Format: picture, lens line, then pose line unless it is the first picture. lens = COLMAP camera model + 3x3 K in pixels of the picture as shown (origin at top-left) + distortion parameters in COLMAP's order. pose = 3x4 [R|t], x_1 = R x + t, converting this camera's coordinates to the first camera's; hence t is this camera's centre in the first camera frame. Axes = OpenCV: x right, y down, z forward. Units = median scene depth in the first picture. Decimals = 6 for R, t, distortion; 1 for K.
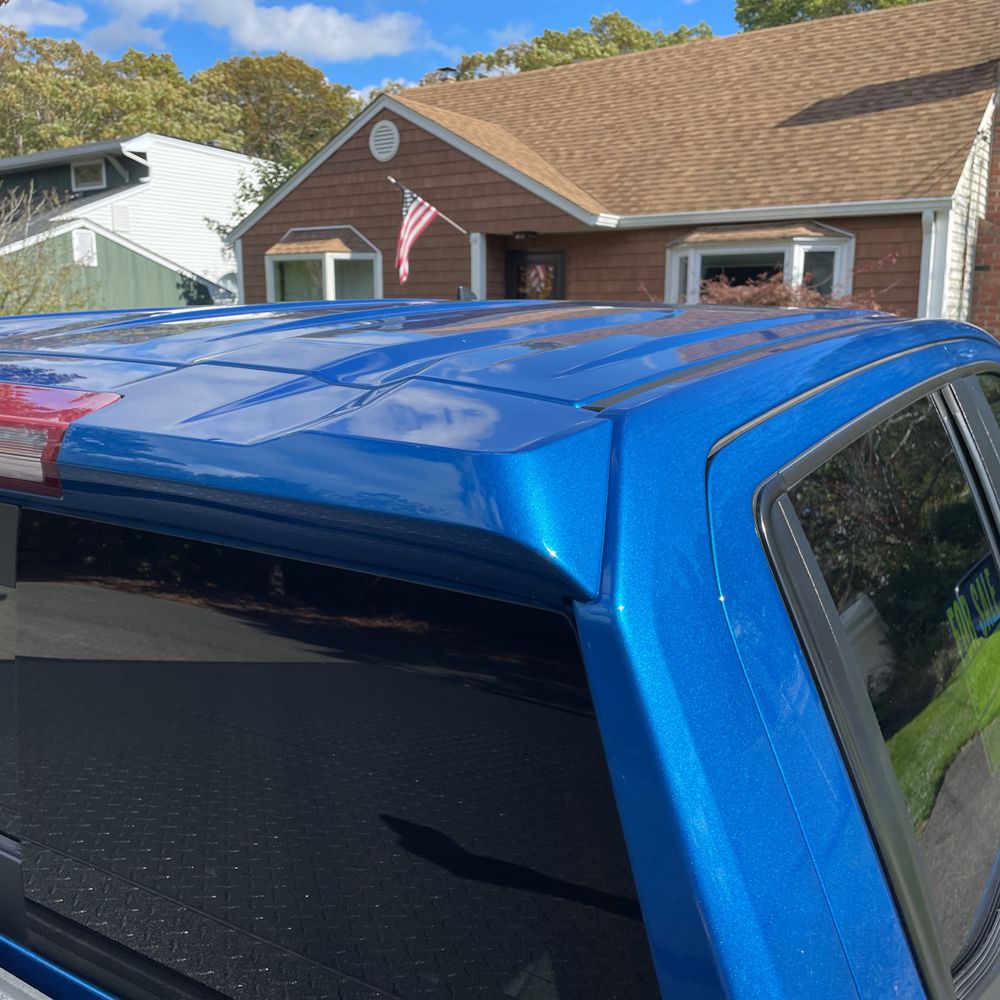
lens RADIAL K [[1007.4, 0, 498.1], [0, 1007.4, 496.7], [0, 0, 1]] dist [0.101565, -0.135186]
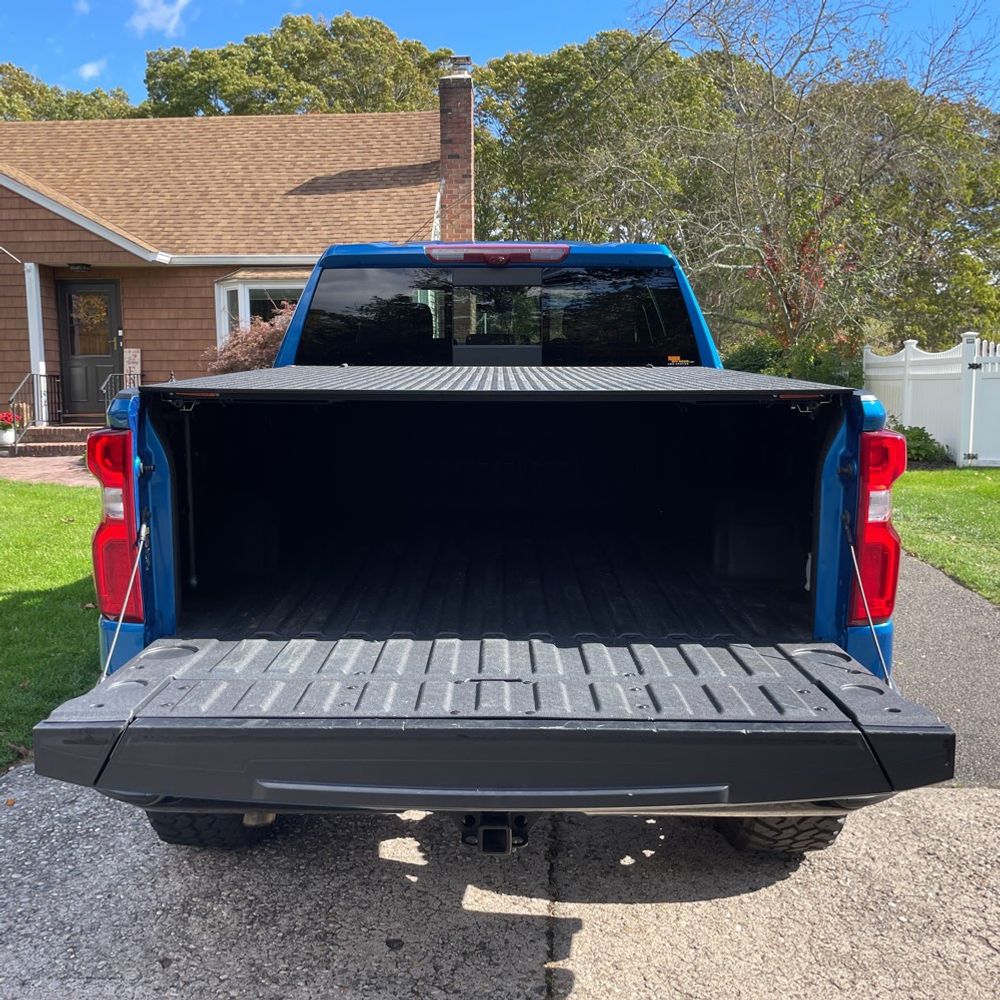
lens RADIAL K [[1006.4, 0, 487.7], [0, 1006.4, 487.6], [0, 0, 1]] dist [0.096481, -0.122459]
pose [[0.848603, -0.070891, 0.524259, -0.209285], [0.105328, 0.993782, -0.036110, 0.076638], [-0.518439, 0.085862, 0.850793, -0.184236]]
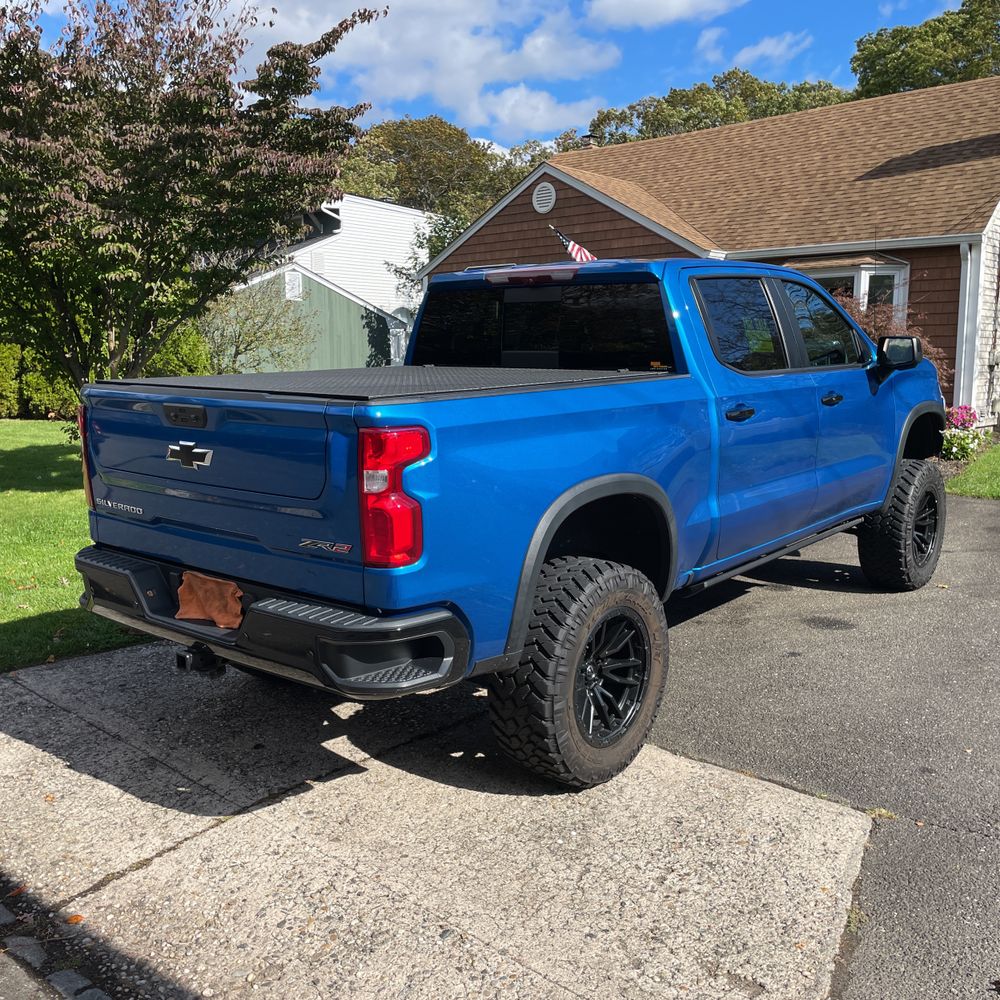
lens RADIAL K [[1007.4, 0, 498.1], [0, 1007.4, 496.7], [0, 0, 1]] dist [0.101565, -0.135186]
pose [[0.992515, 0.016631, -0.120988, -0.007747], [-0.021621, 0.998964, -0.040051, 0.092680], [0.120196, 0.042367, 0.991846, -0.302202]]
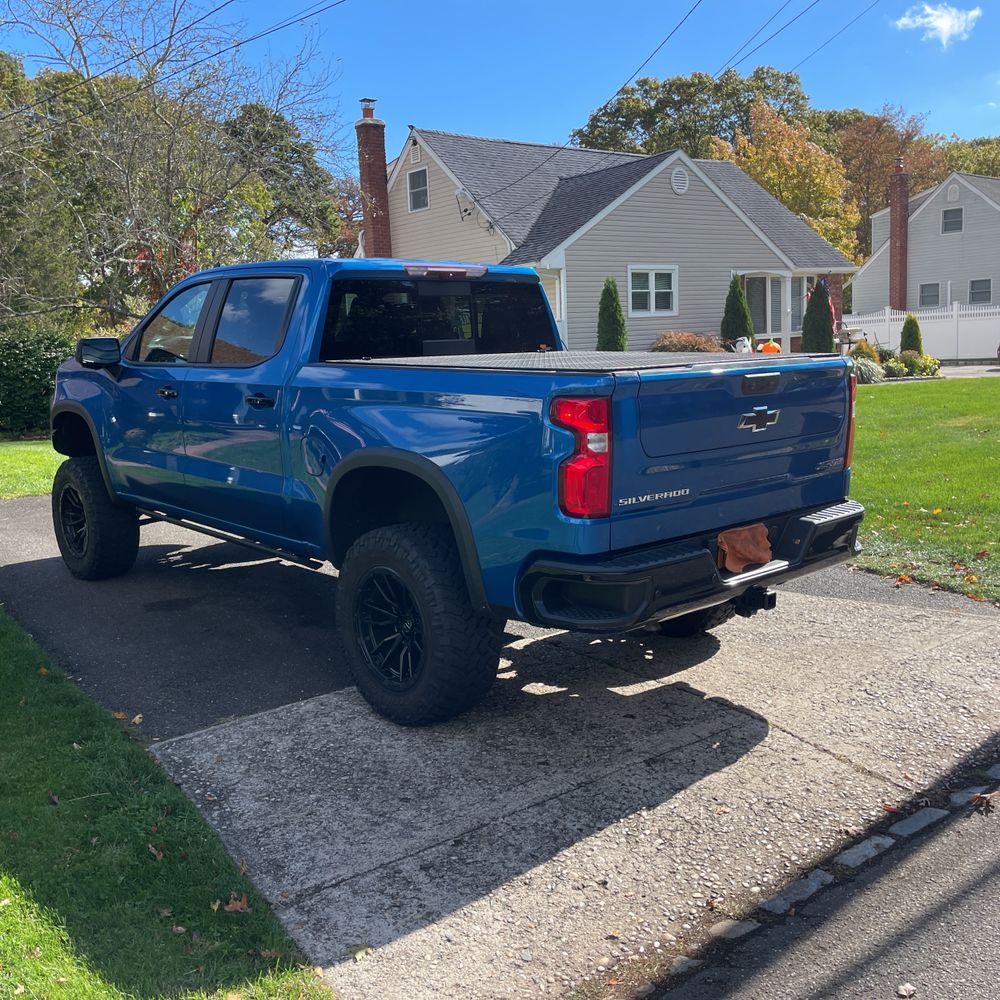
lens RADIAL K [[1006.0, 0, 498.2], [0, 1006.0, 486.2], [0, 0, 1]] dist [0.139671, -0.236744]
pose [[0.270865, -0.150616, 0.950761, -0.439364], [0.214503, 0.972294, 0.092916, 0.046909], [-0.938414, 0.178773, 0.295668, -0.057795]]
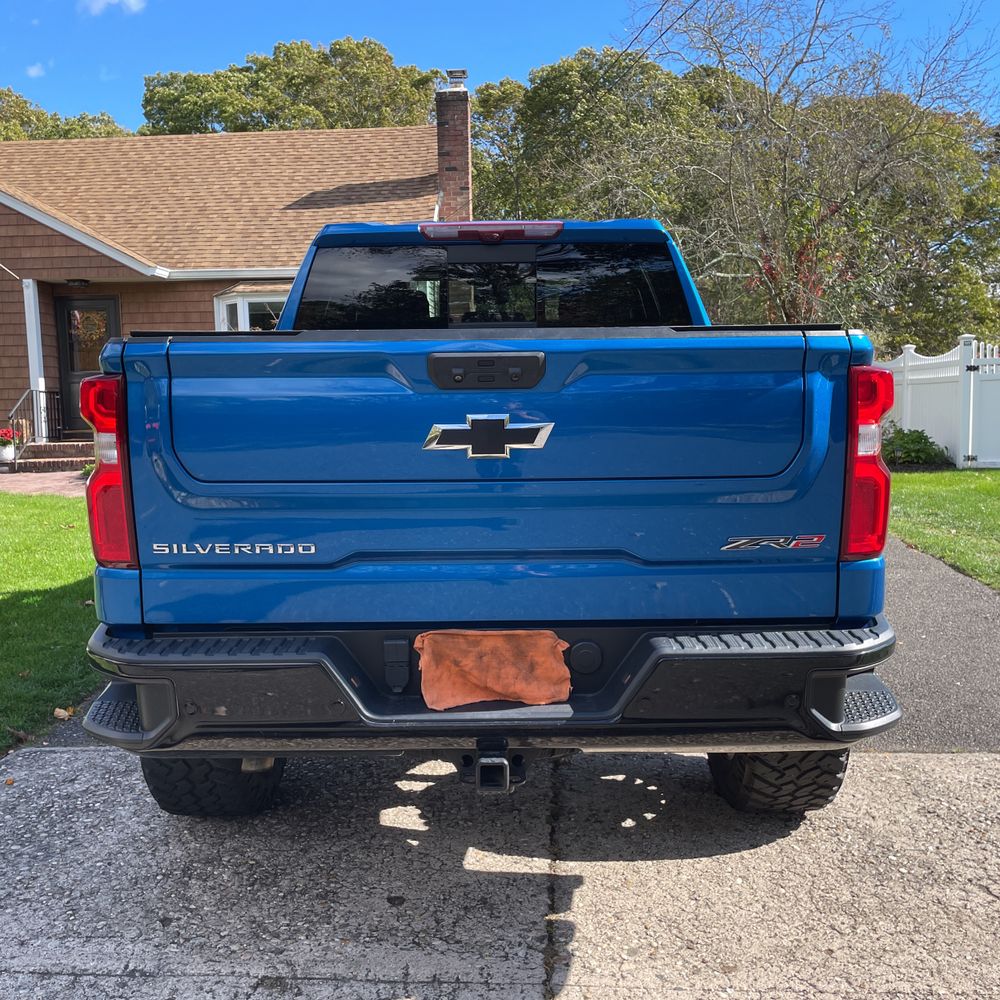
lens RADIAL K [[1007.4, 0, 498.1], [0, 1007.4, 496.7], [0, 0, 1]] dist [0.101565, -0.135186]
pose [[0.844049, -0.076380, 0.530800, -0.209382], [0.119806, 0.991645, -0.047816, 0.090619], [-0.522713, 0.103952, 0.846147, -0.184748]]
